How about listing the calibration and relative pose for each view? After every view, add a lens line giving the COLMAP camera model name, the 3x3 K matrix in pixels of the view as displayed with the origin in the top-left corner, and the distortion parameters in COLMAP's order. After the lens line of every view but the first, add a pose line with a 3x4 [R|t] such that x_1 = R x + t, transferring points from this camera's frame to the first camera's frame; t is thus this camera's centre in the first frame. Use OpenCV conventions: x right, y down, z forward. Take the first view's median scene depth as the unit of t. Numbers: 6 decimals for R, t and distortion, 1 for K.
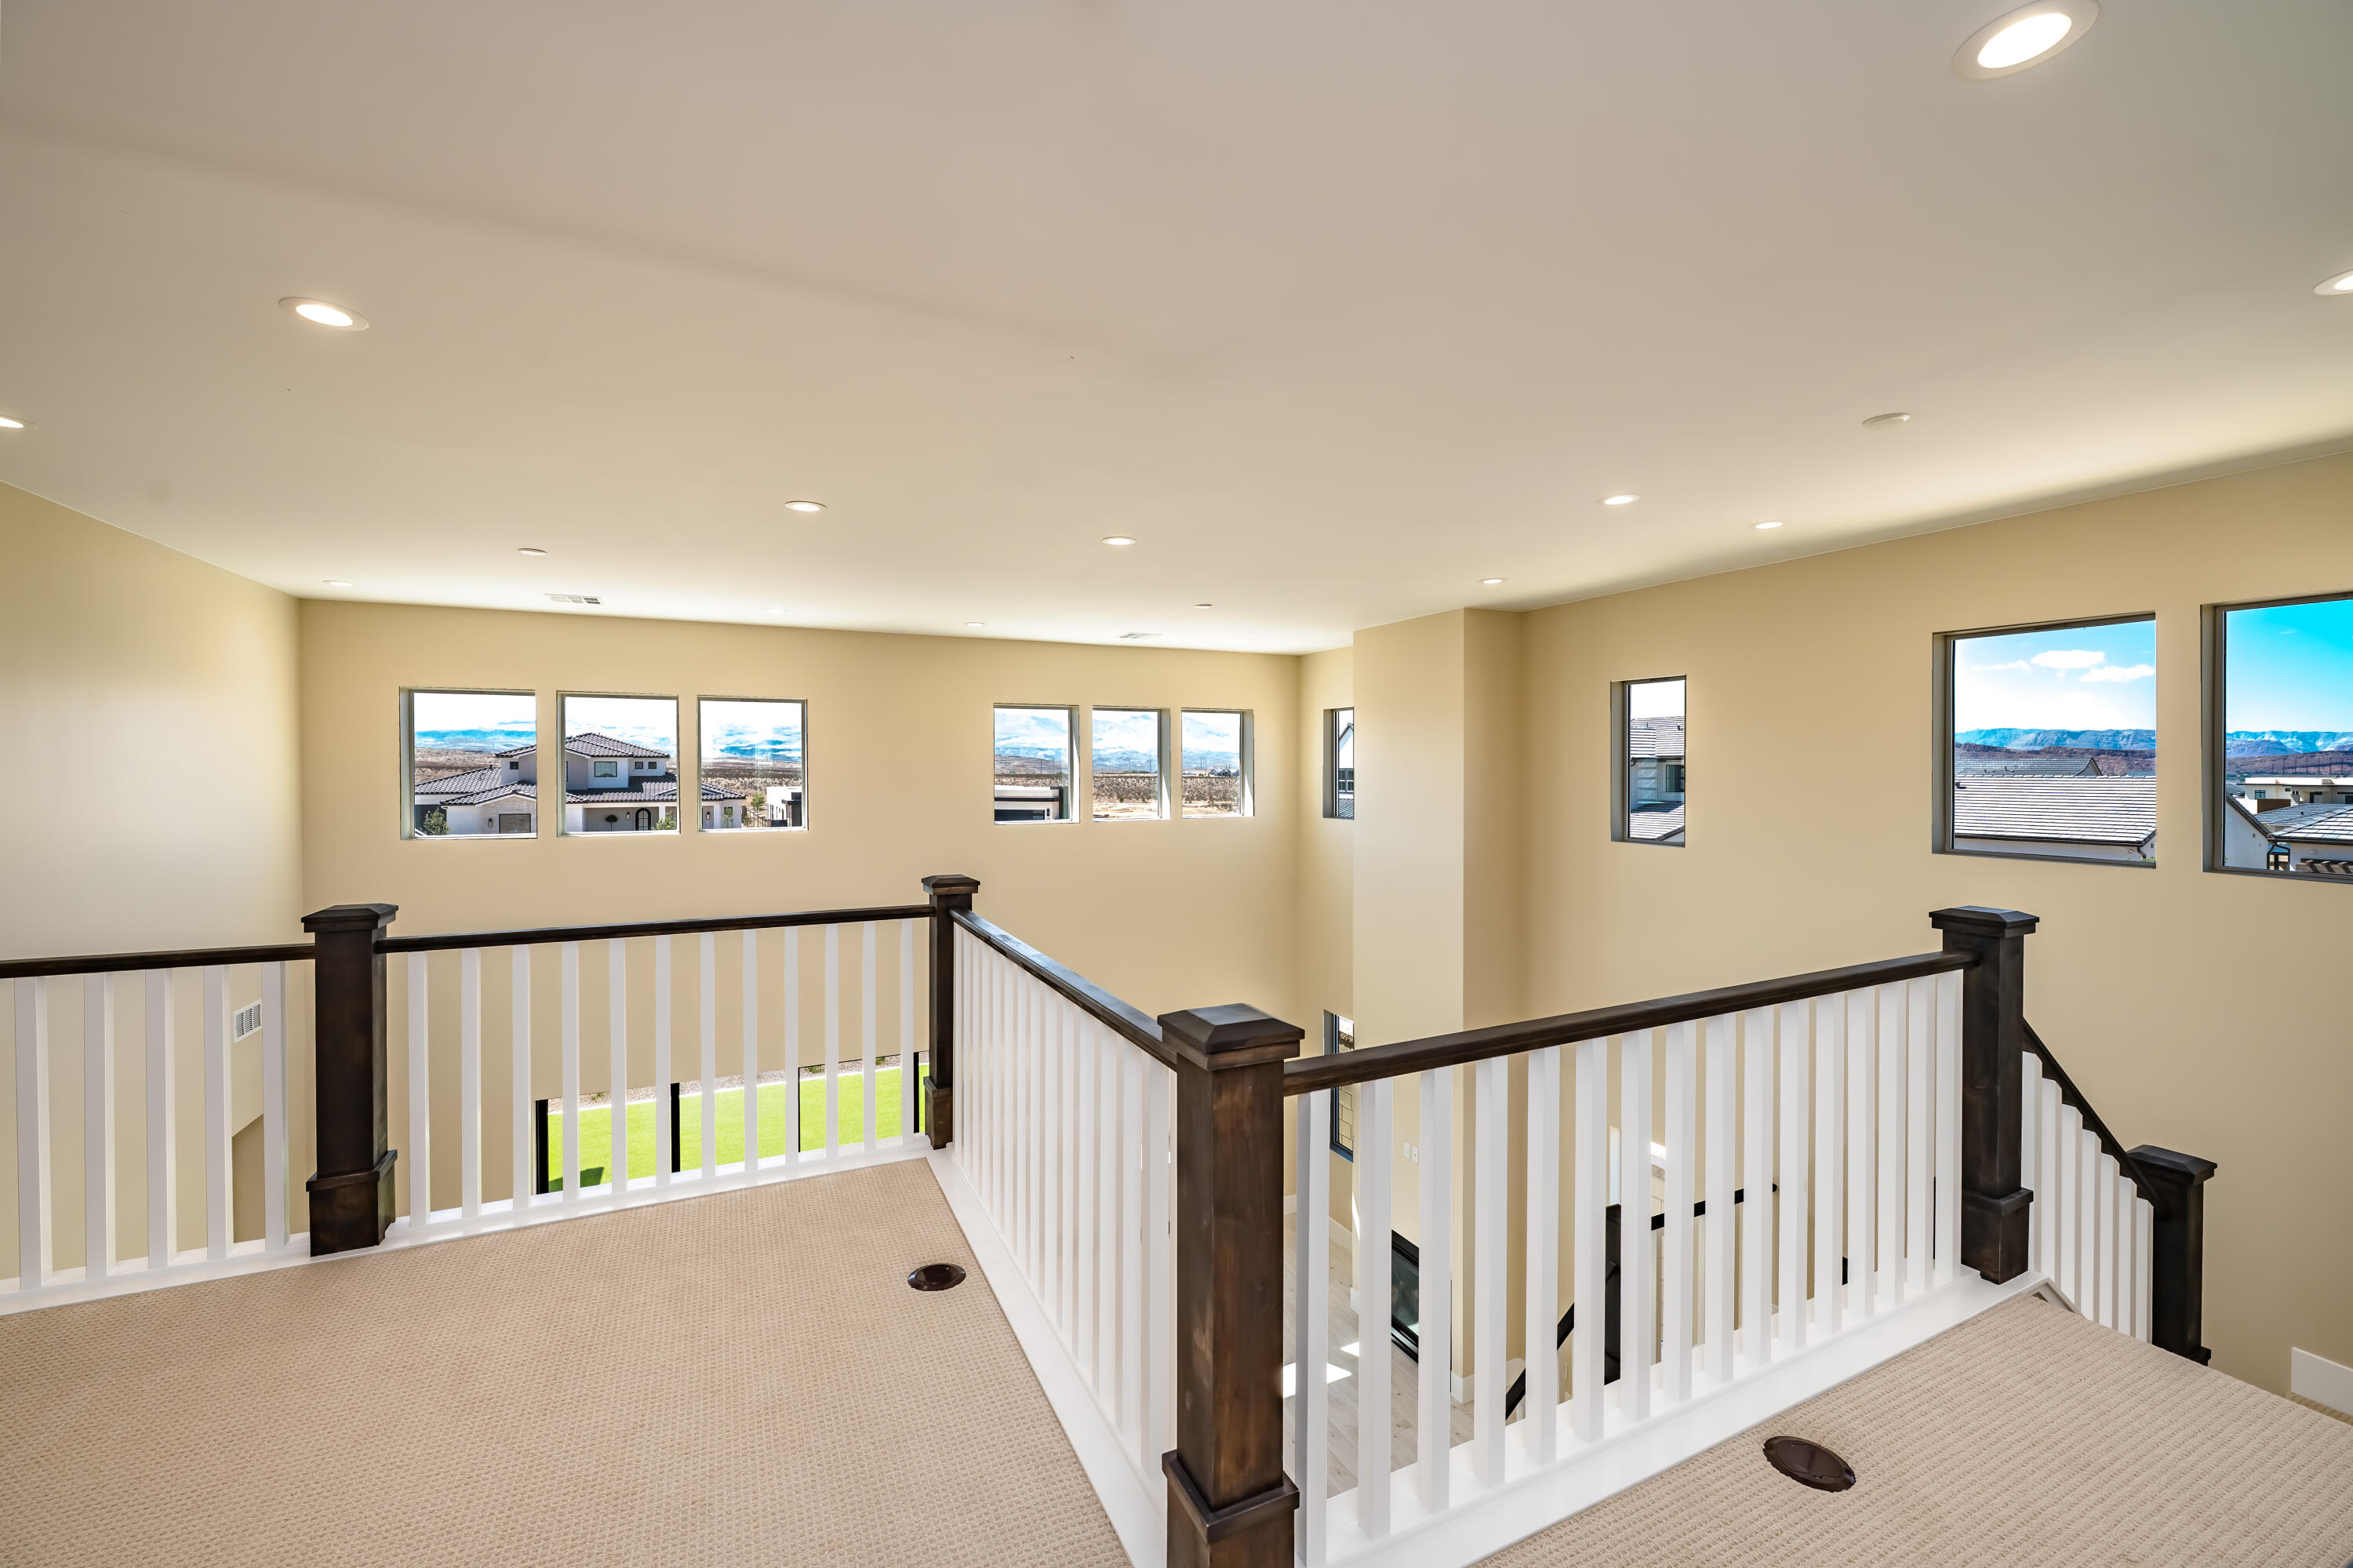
lens RADIAL K [[962.5, 0, 1159.9], [0, 962.5, 774.3], [0, 0, 1]] dist [-0.004320, 0.000027]
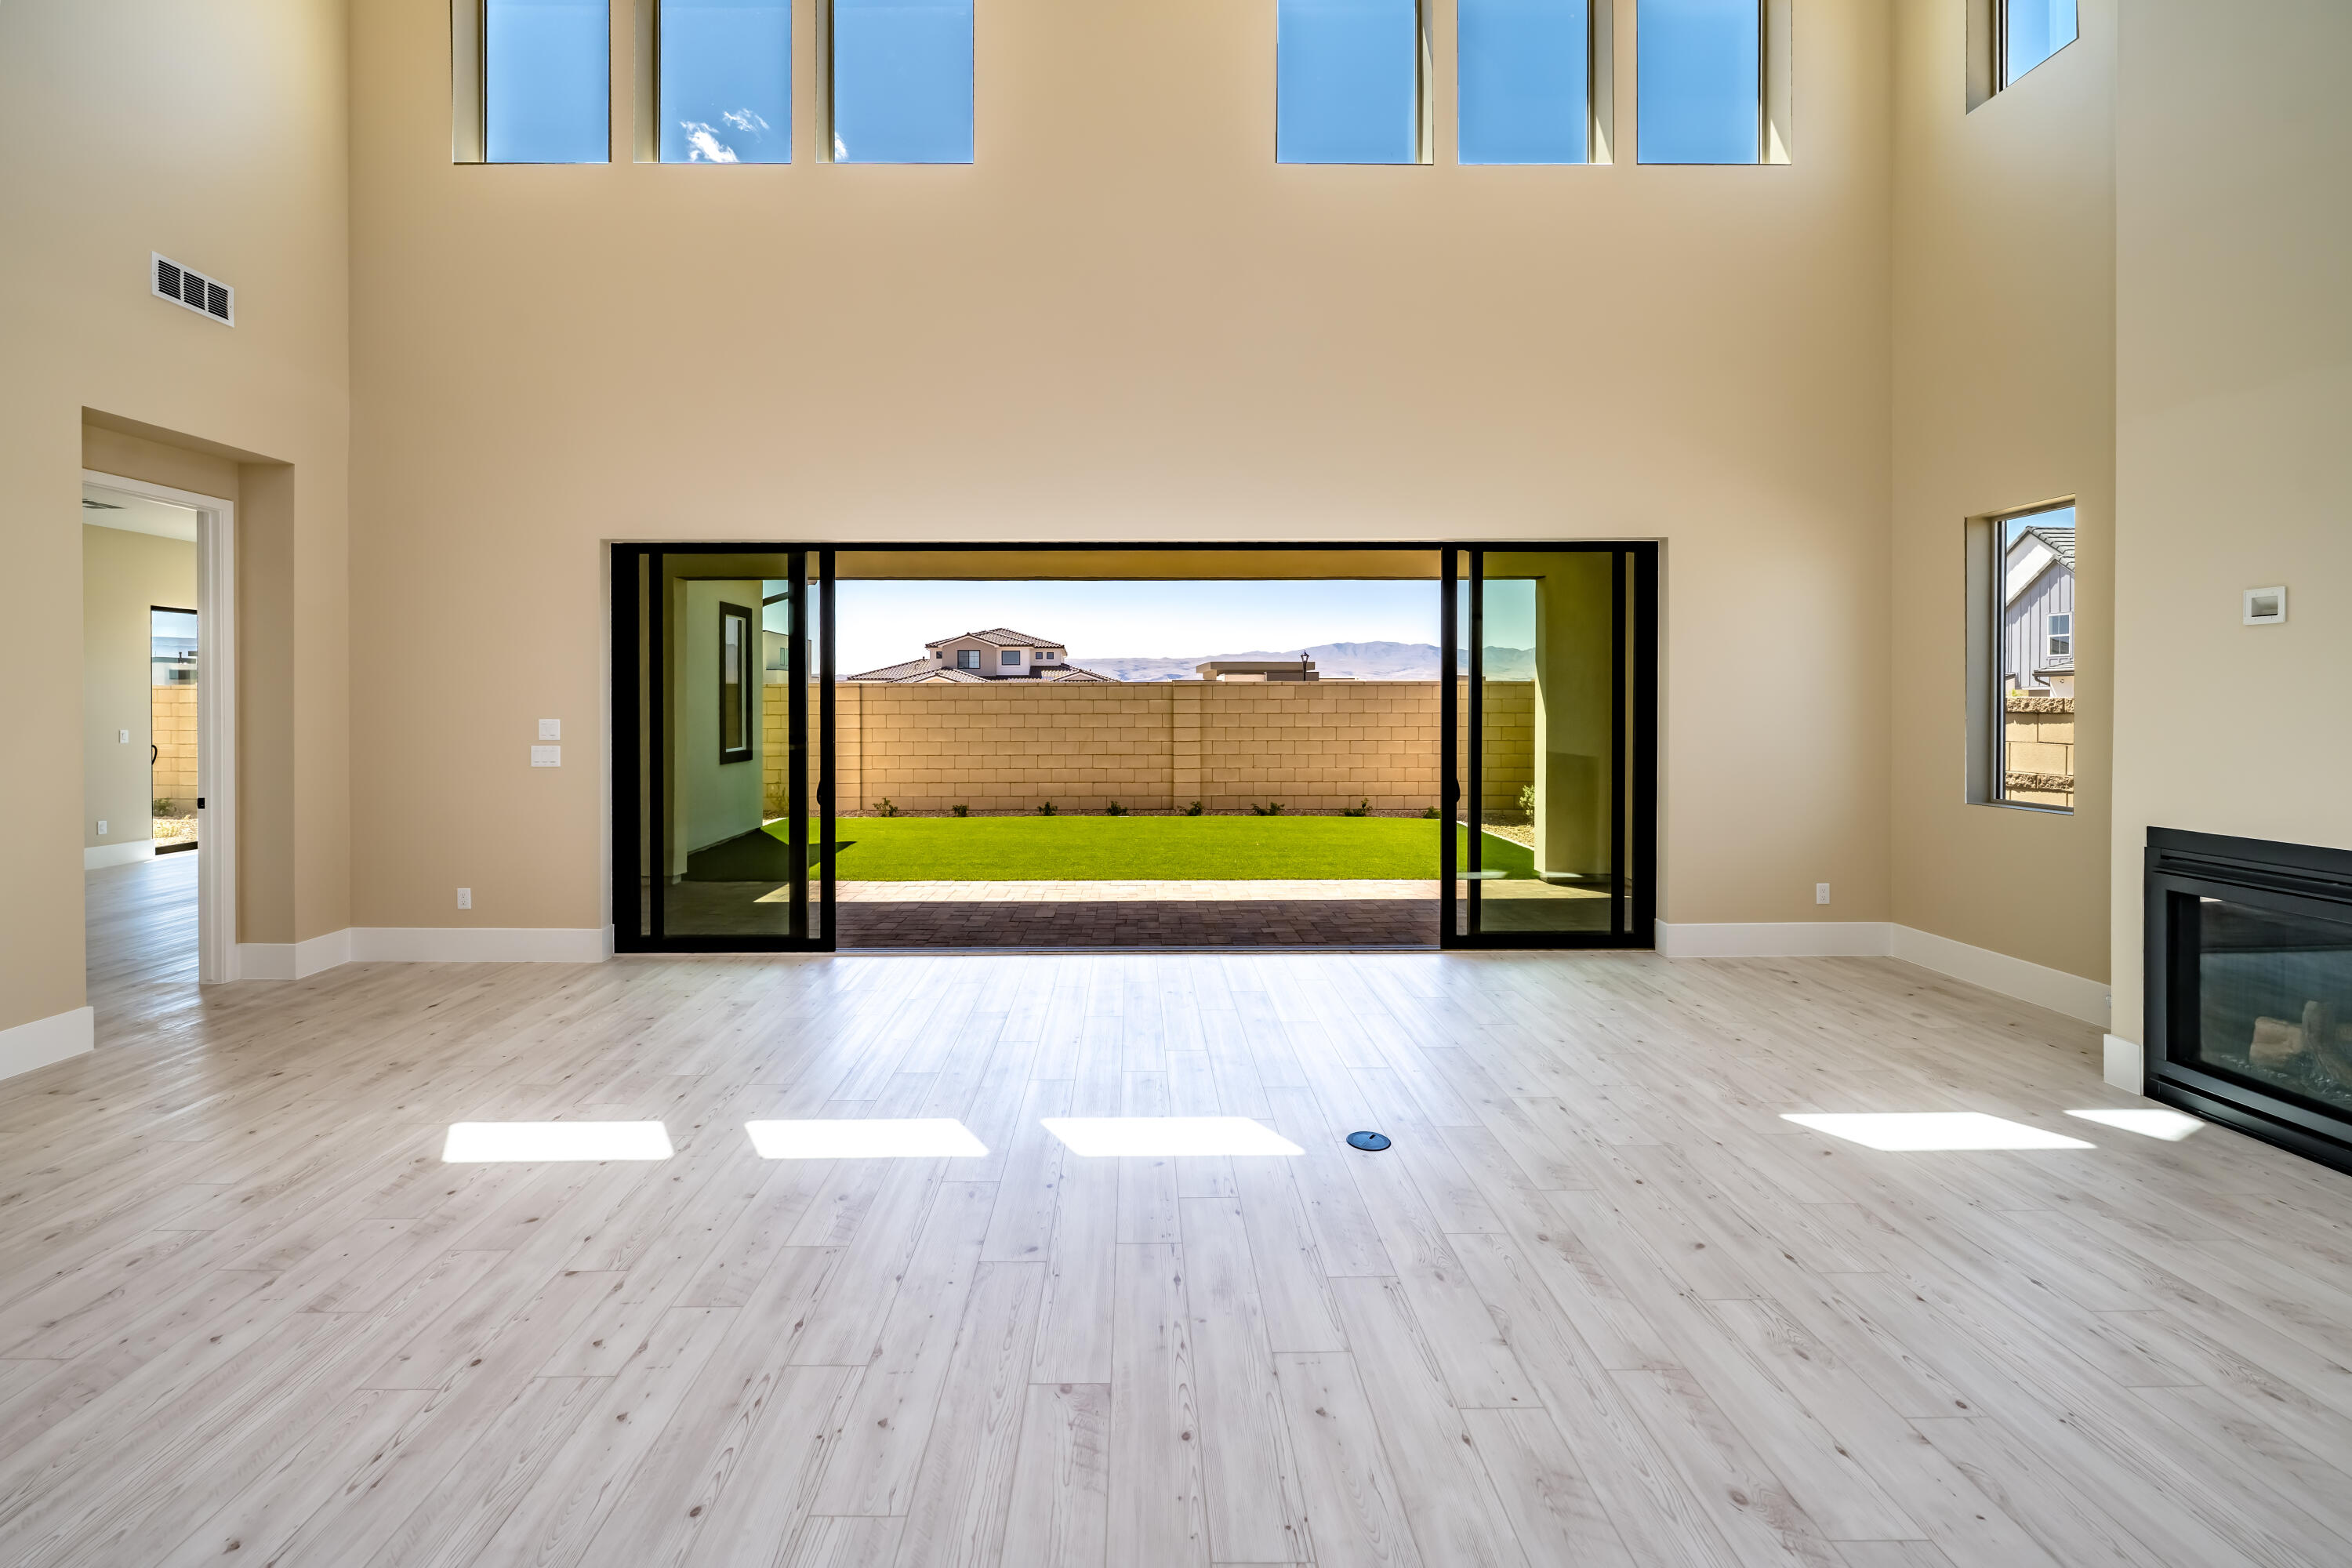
lens RADIAL K [[962.1, 0, 1135.8], [0, 962.1, 715.0], [0, 0, 1]] dist [-0.004320, 0.000027]
pose [[0.908897, 0.003980, -0.417002, -0.006672], [-0.007123, 0.999957, -0.005981, 0.398604], [0.416960, 0.008407, 0.908886, 0.450172]]
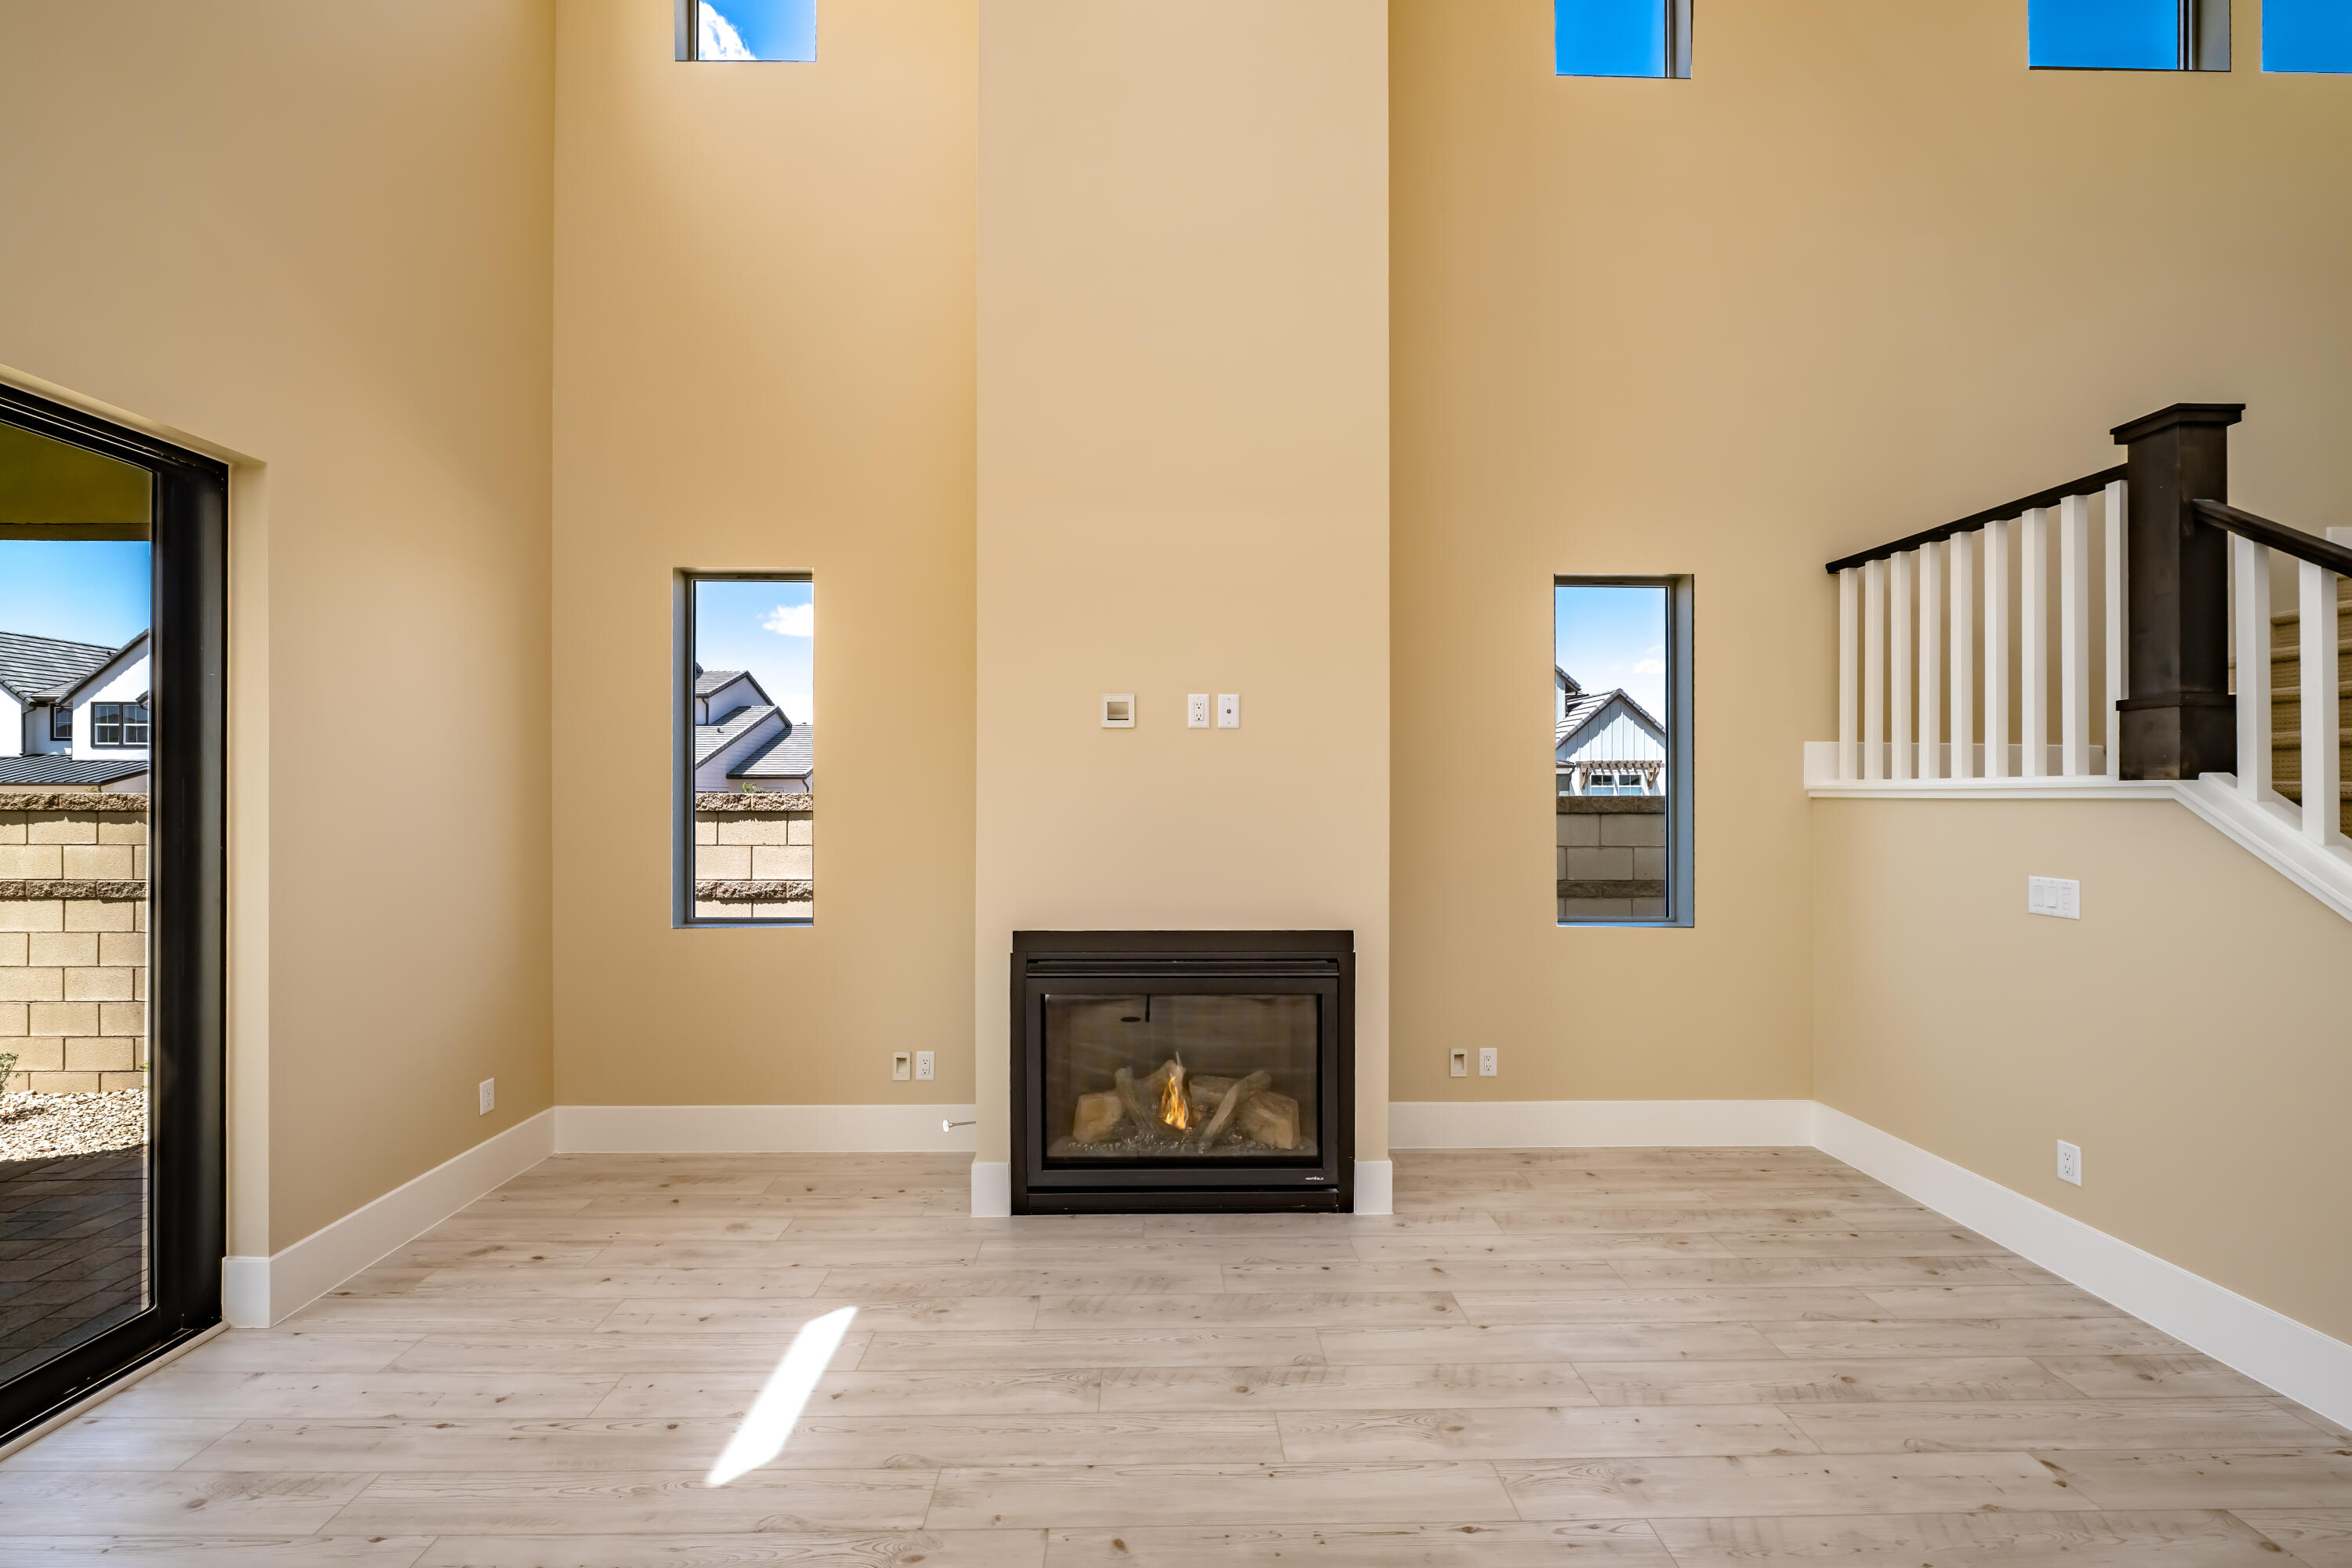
lens RADIAL K [[962.1, 0, 1182.7], [0, 962.1, 802.2], [0, 0, 1]] dist [-0.004320, 0.000027]
pose [[0.396048, -0.004348, 0.918220, -0.108735], [0.018086, 0.999832, -0.003066, 0.391532], [-0.918052, 0.017821, 0.396060, 0.768441]]
